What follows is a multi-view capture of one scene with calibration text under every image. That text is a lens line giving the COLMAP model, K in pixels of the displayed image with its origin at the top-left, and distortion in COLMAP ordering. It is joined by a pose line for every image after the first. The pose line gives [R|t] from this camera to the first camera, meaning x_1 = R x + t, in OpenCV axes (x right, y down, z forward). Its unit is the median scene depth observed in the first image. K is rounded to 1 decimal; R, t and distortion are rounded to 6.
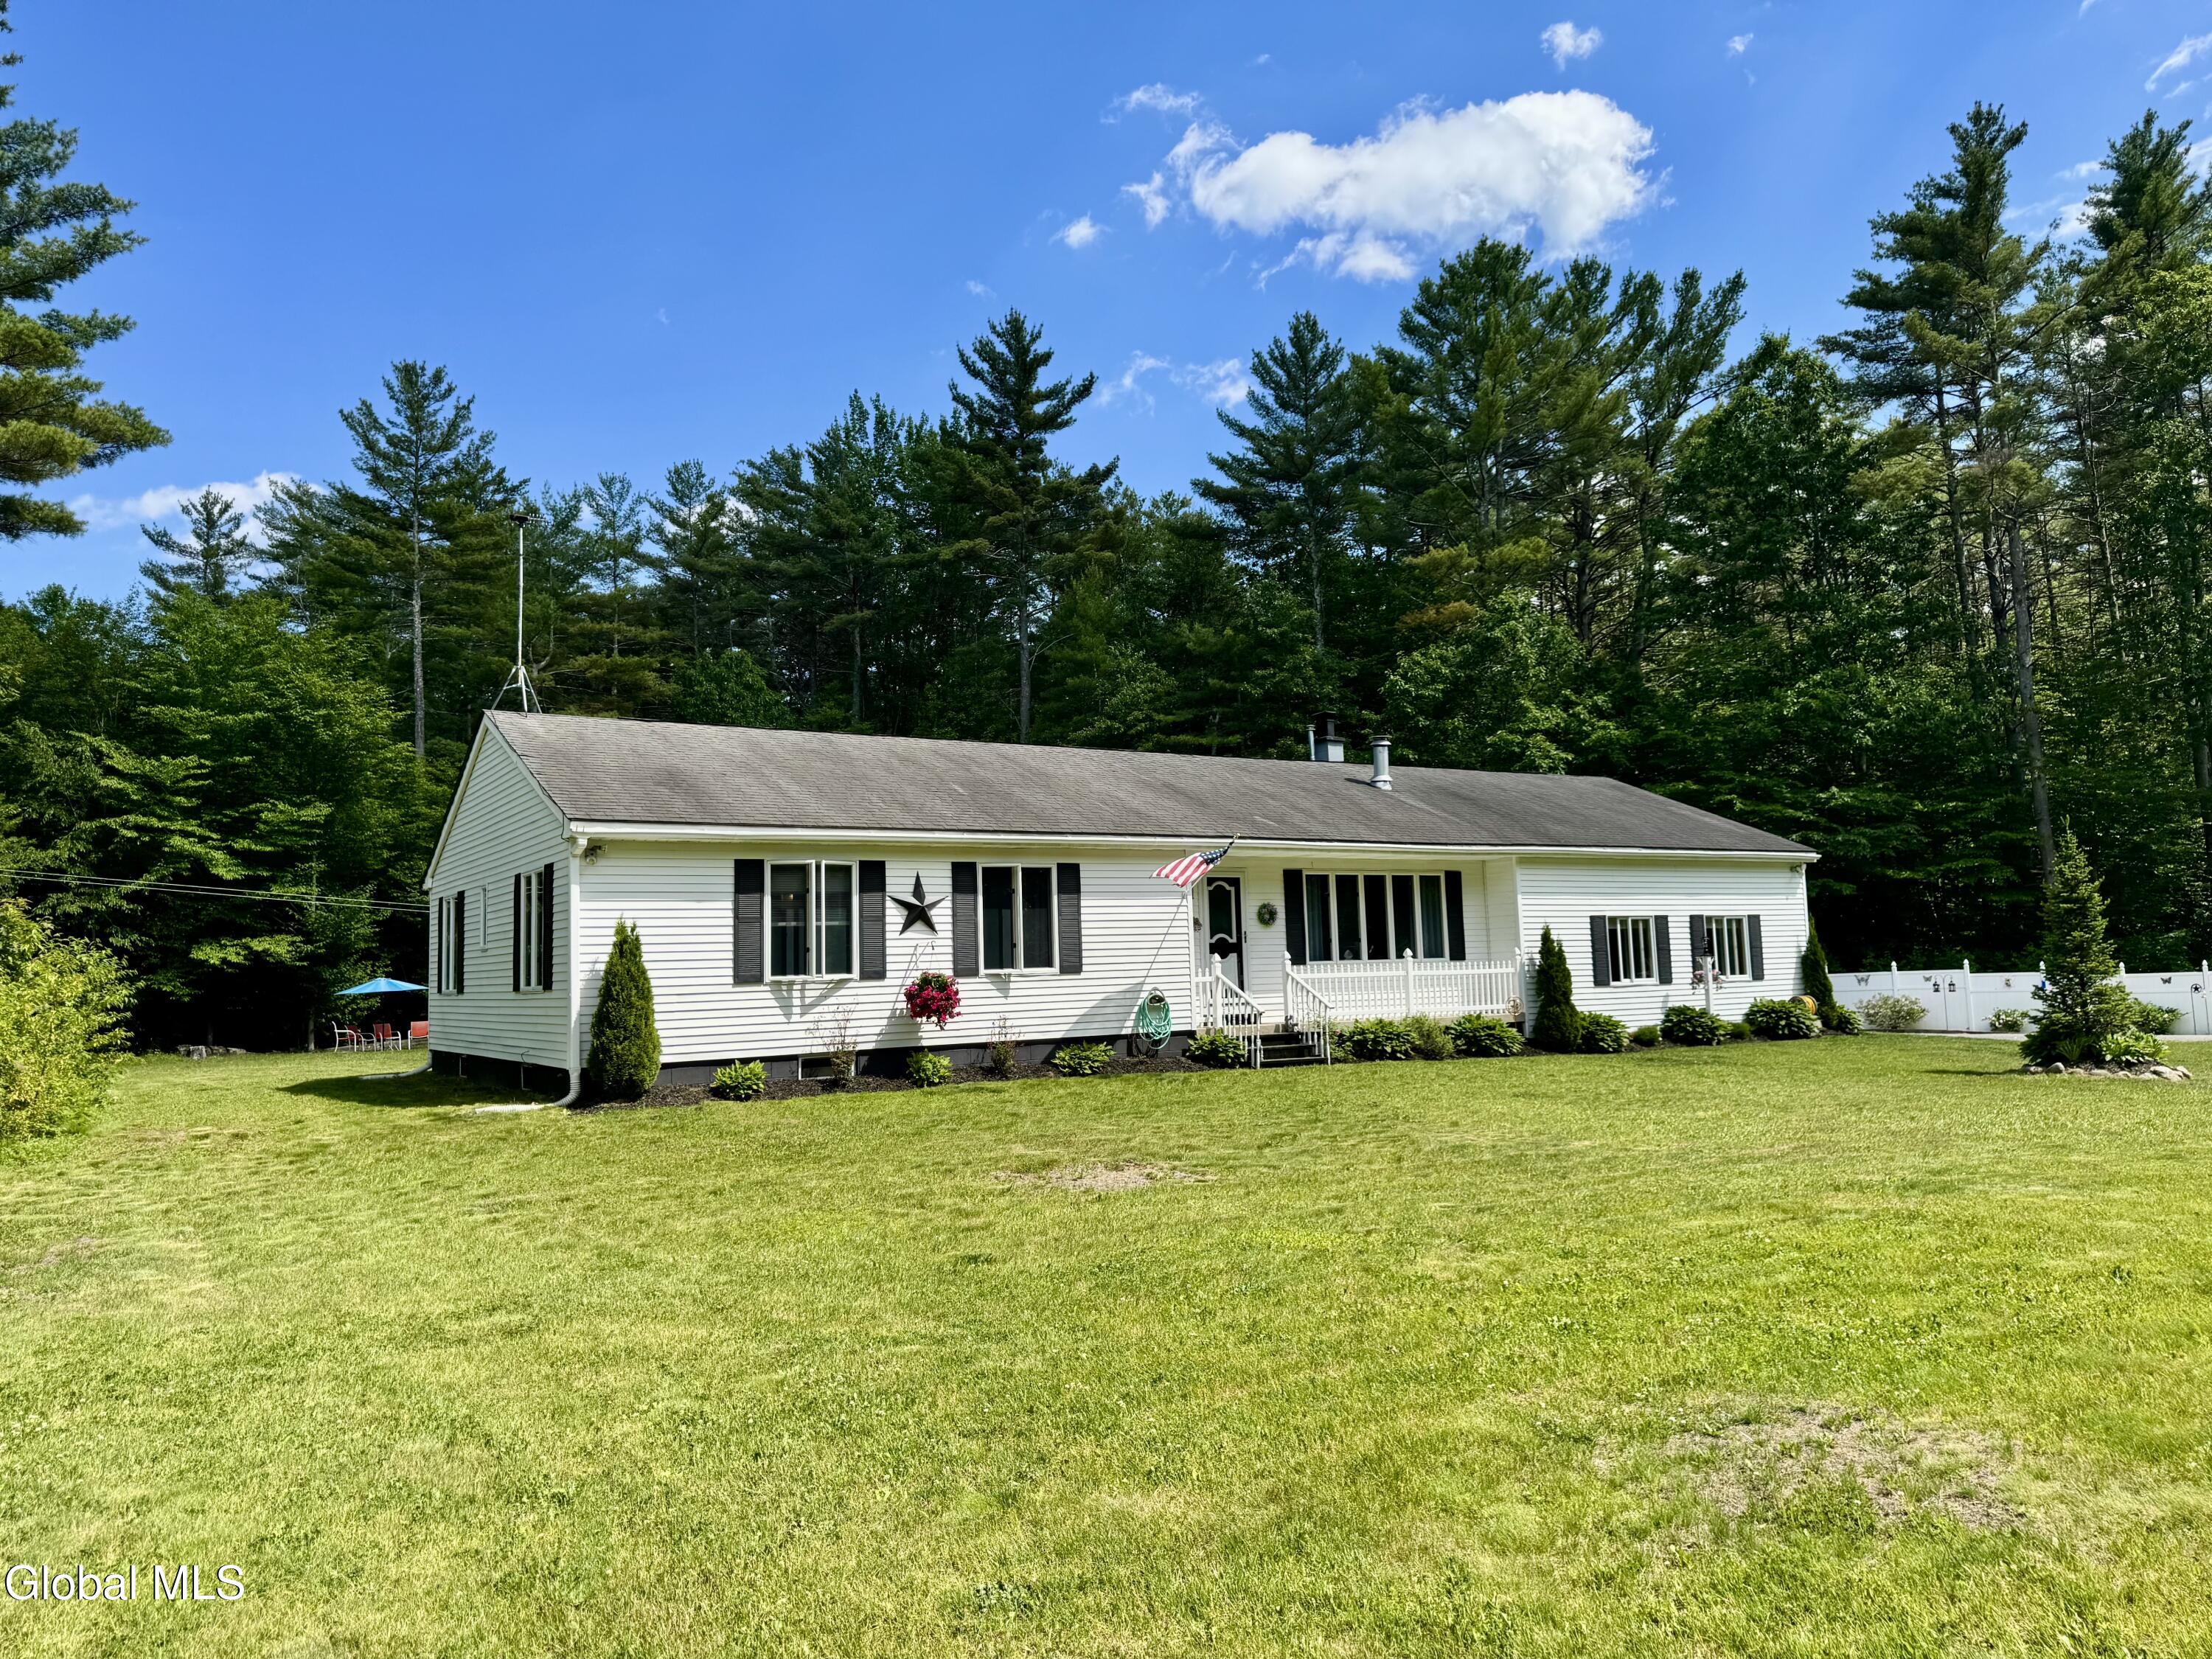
lens RADIAL K [[1498.6, 0, 1106.0], [0, 1498.6, 829.5], [0, 0, 1]] dist [0.069154, -0.065953]
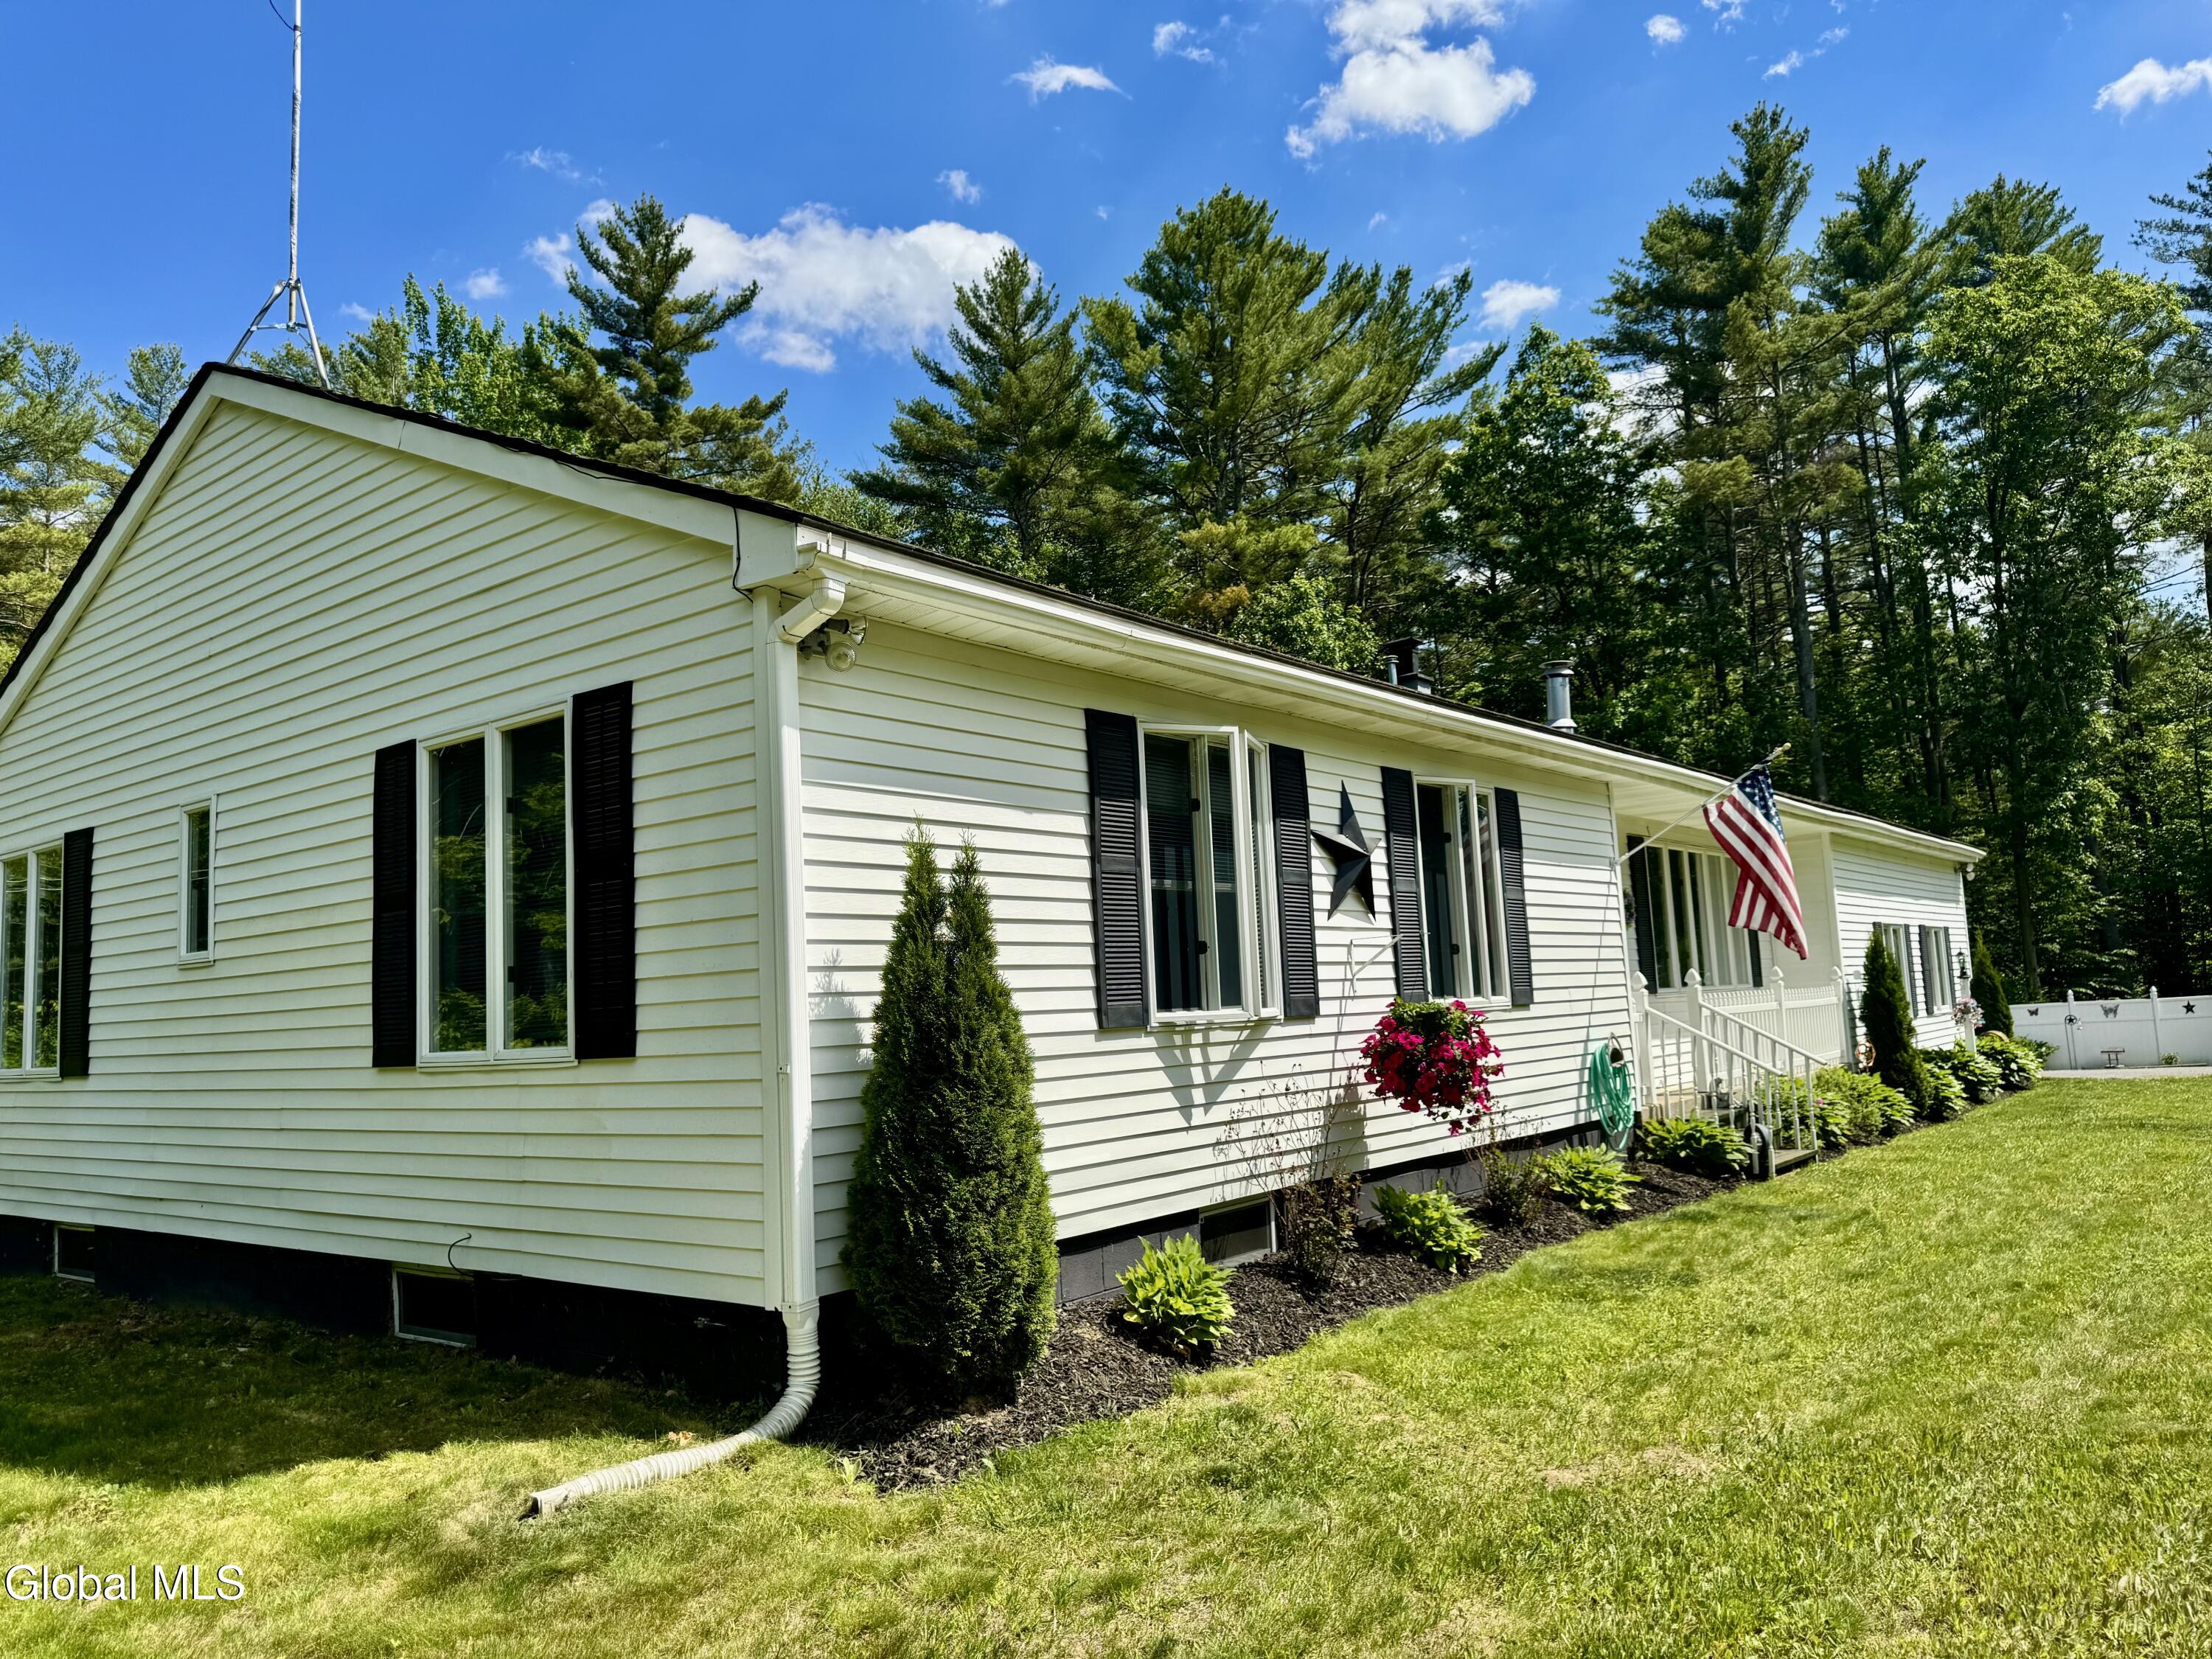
lens RADIAL K [[1545.1, 0, 1102.2], [0, 1545.1, 831.9], [0, 0, 1]] dist [0.088038, -0.129605]
pose [[0.945979, 0.023241, 0.323395, -0.345591], [-0.012063, 0.999260, -0.036525, 0.061323], [-0.324004, 0.030651, 0.945559, 0.580234]]
